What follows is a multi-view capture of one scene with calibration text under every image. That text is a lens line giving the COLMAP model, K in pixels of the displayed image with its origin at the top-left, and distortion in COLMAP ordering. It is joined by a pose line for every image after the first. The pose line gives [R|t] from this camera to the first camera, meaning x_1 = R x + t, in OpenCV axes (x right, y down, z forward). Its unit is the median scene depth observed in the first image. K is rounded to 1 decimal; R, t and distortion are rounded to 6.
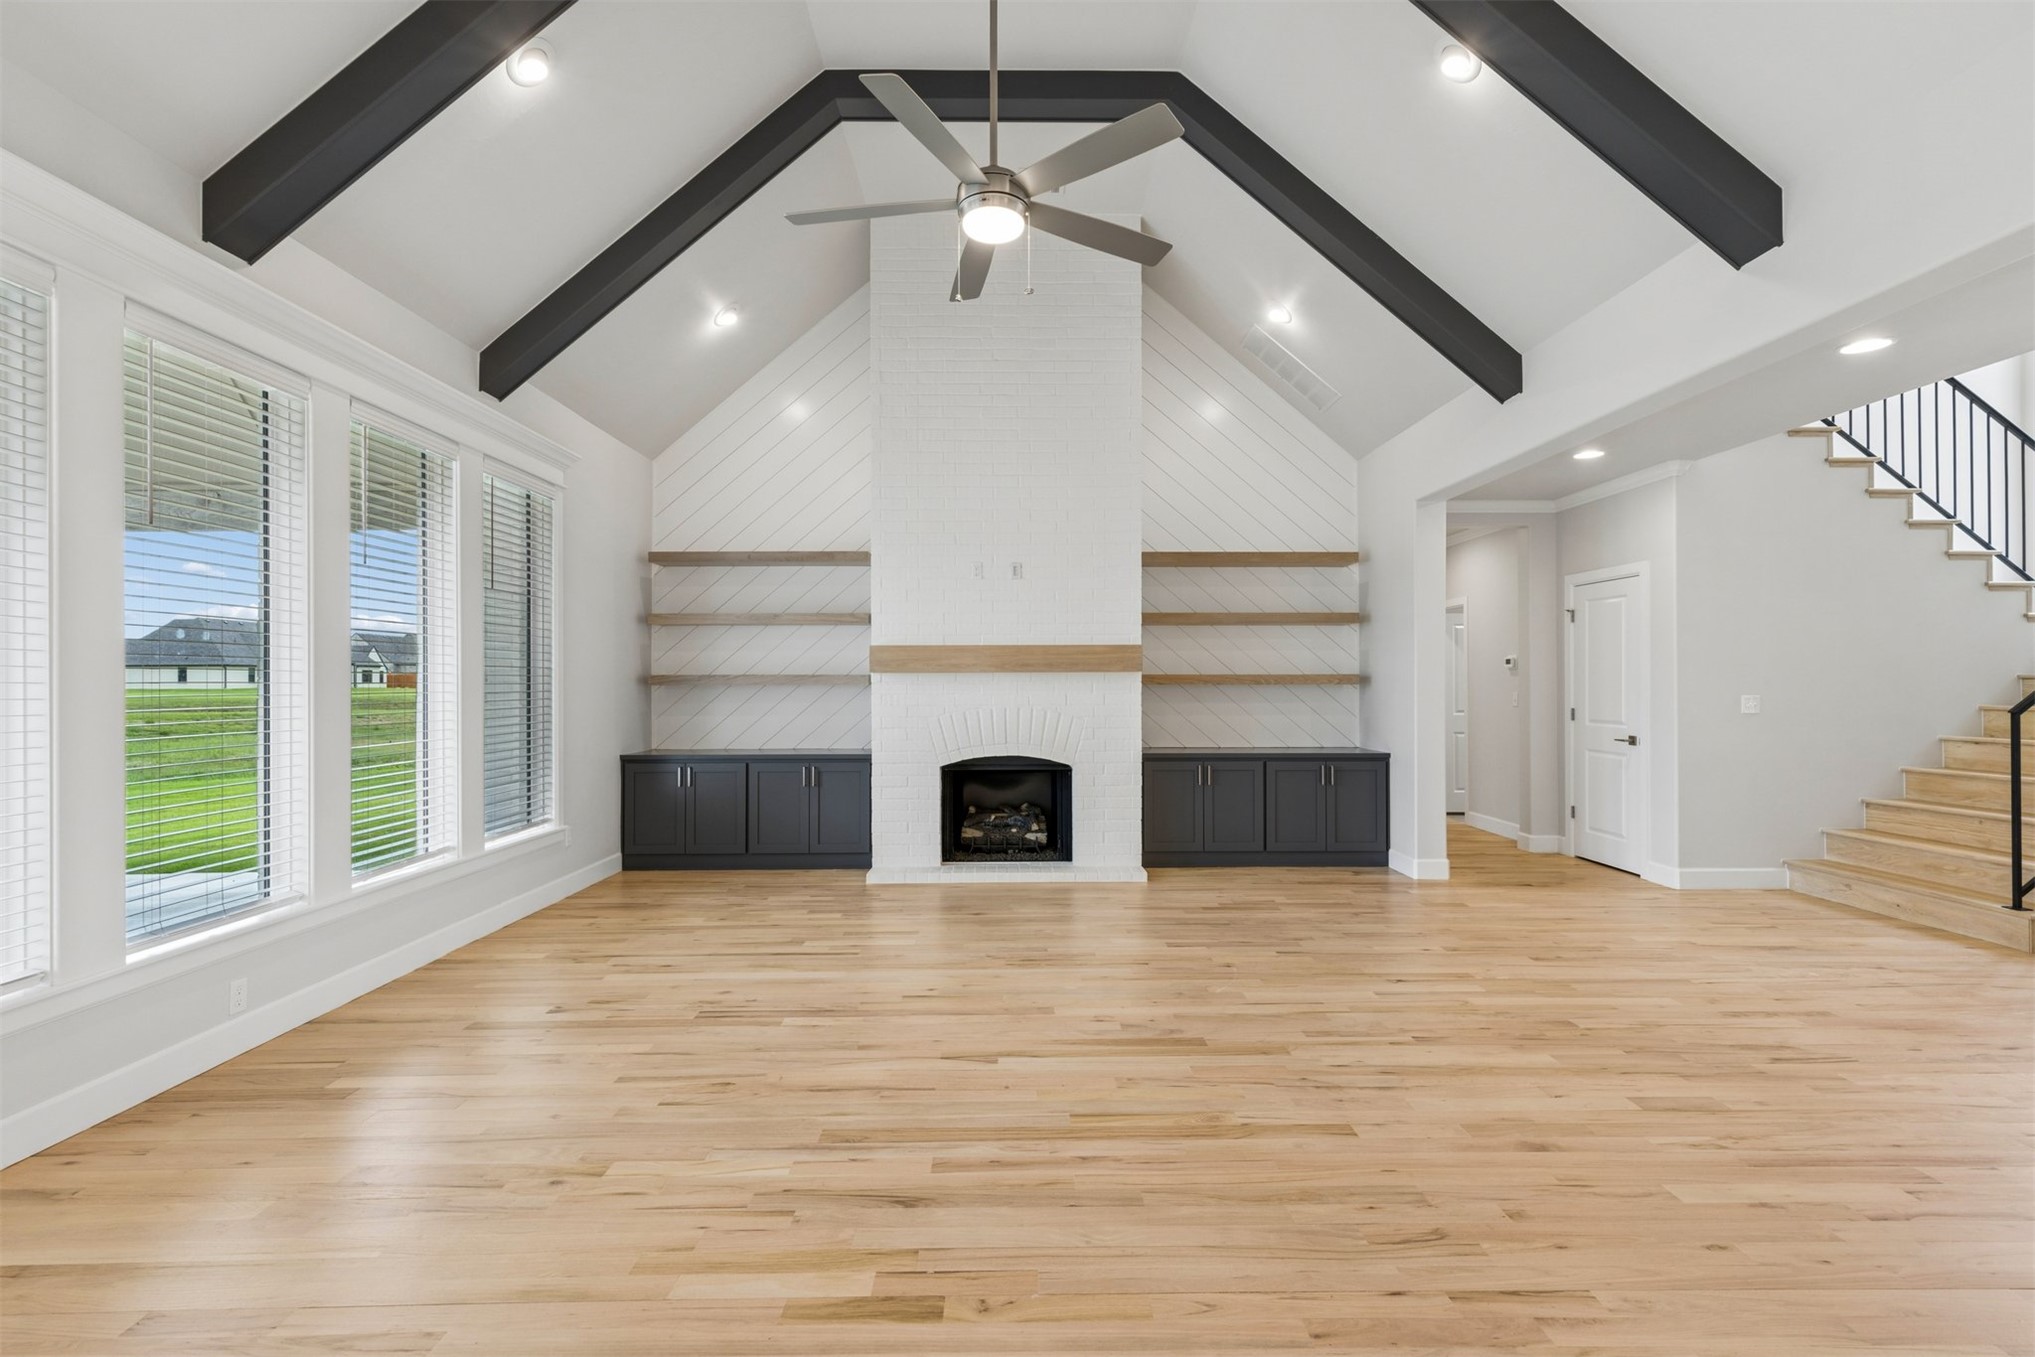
lens RADIAL K [[912.3, 0, 1012.6], [0, 912.3, 676.5], [0, 0, 1]] dist [0.004512, -0.001754]
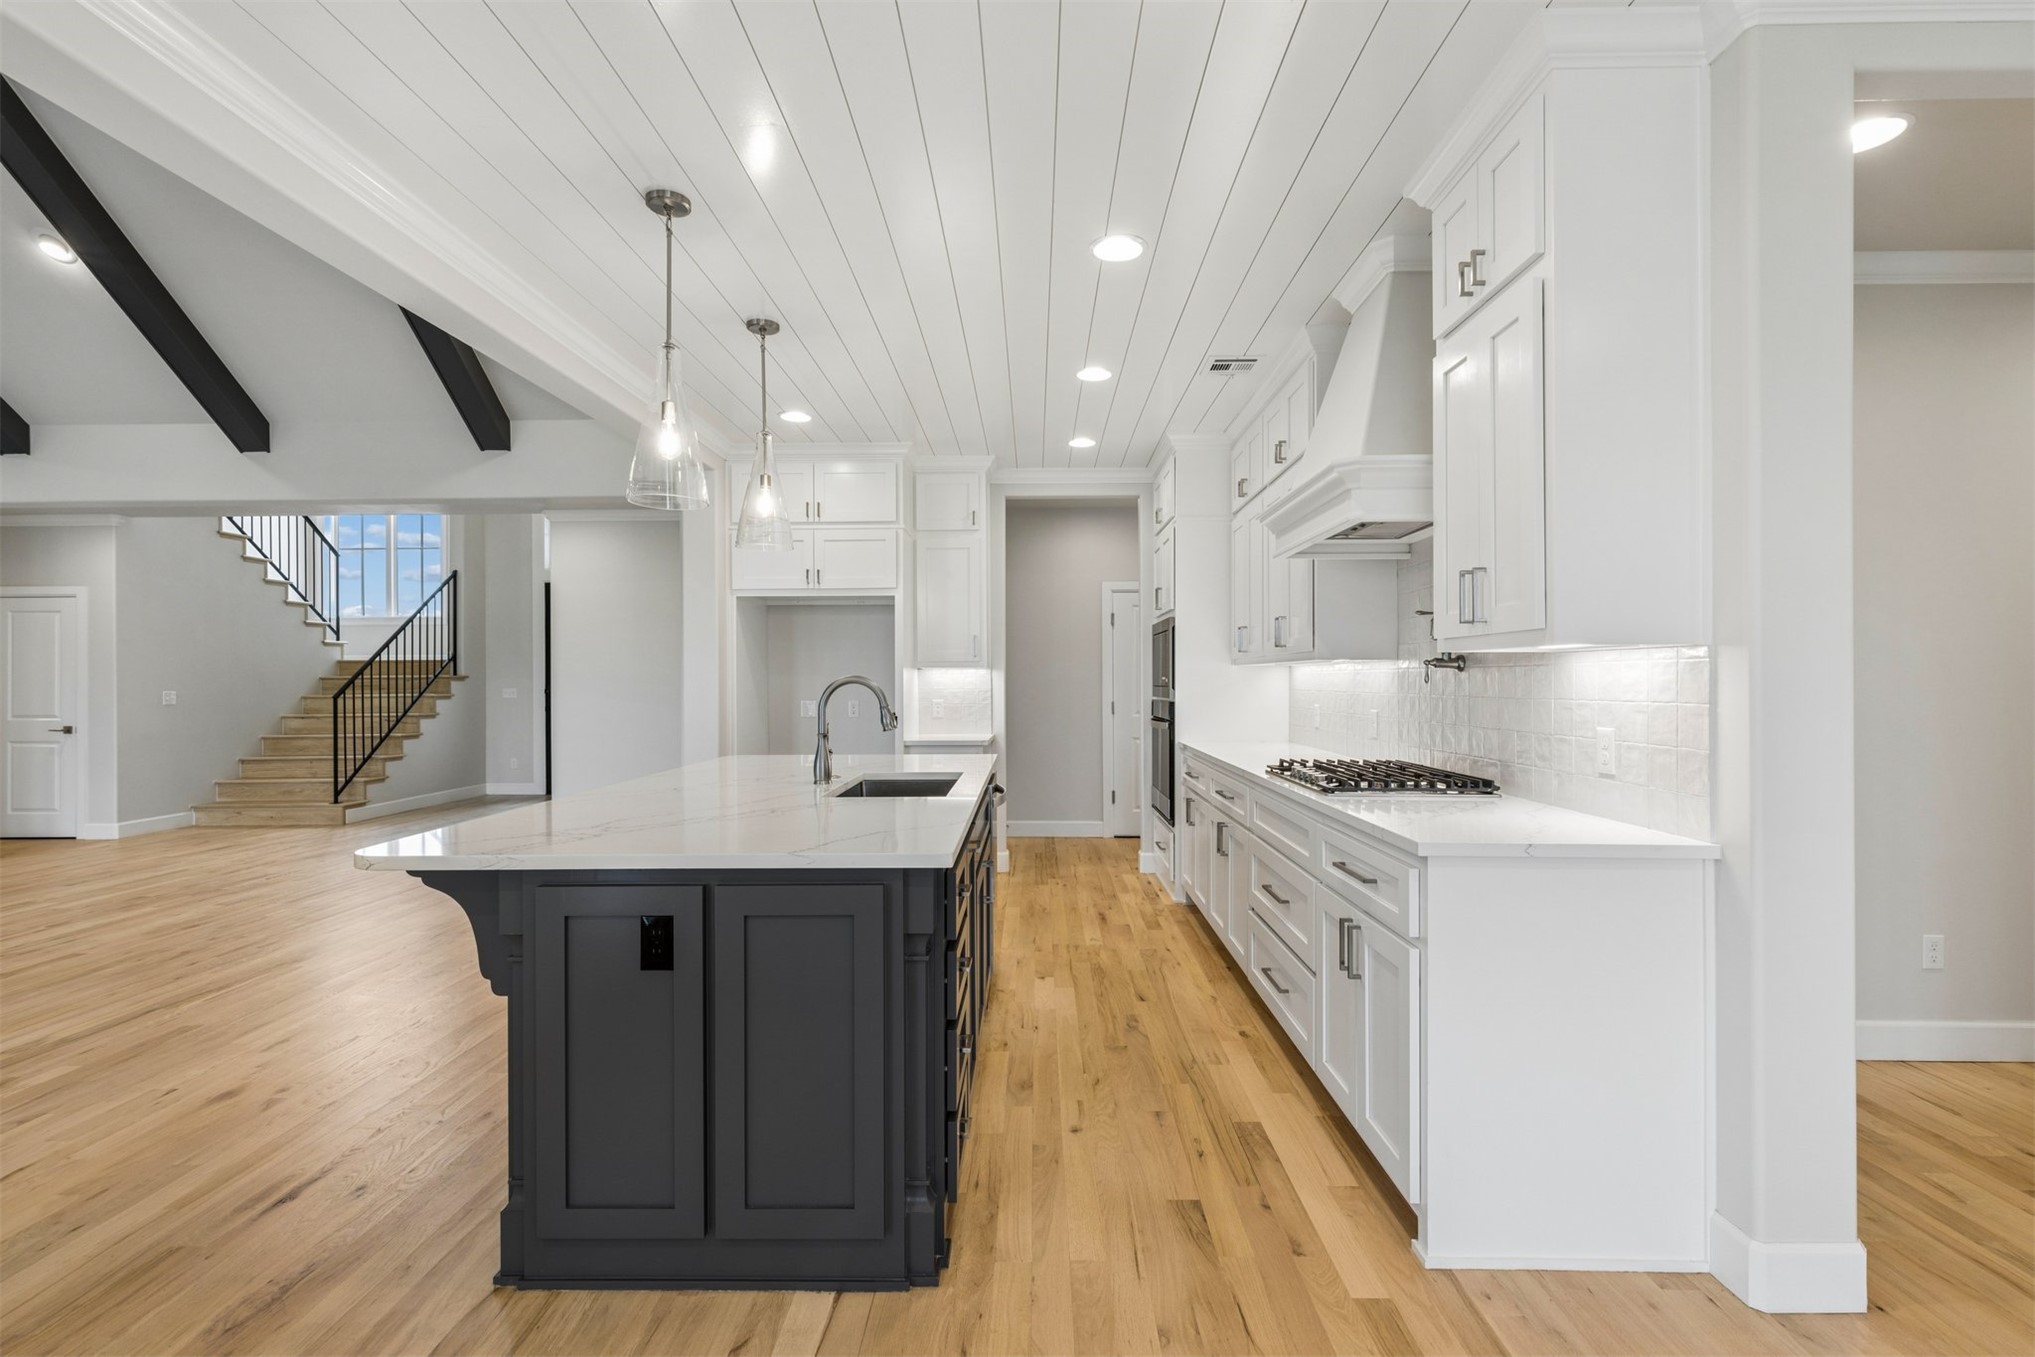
lens RADIAL K [[912.3, 0, 1023.7], [0, 912.3, 679.7], [0, 0, 1]] dist [0.004512, -0.001754]
pose [[0.020088, -0.000599, 0.999798, -0.561885], [-0.001958, 0.999998, 0.000638, -0.000956], [-0.999796, -0.001970, 0.020087, -0.333482]]
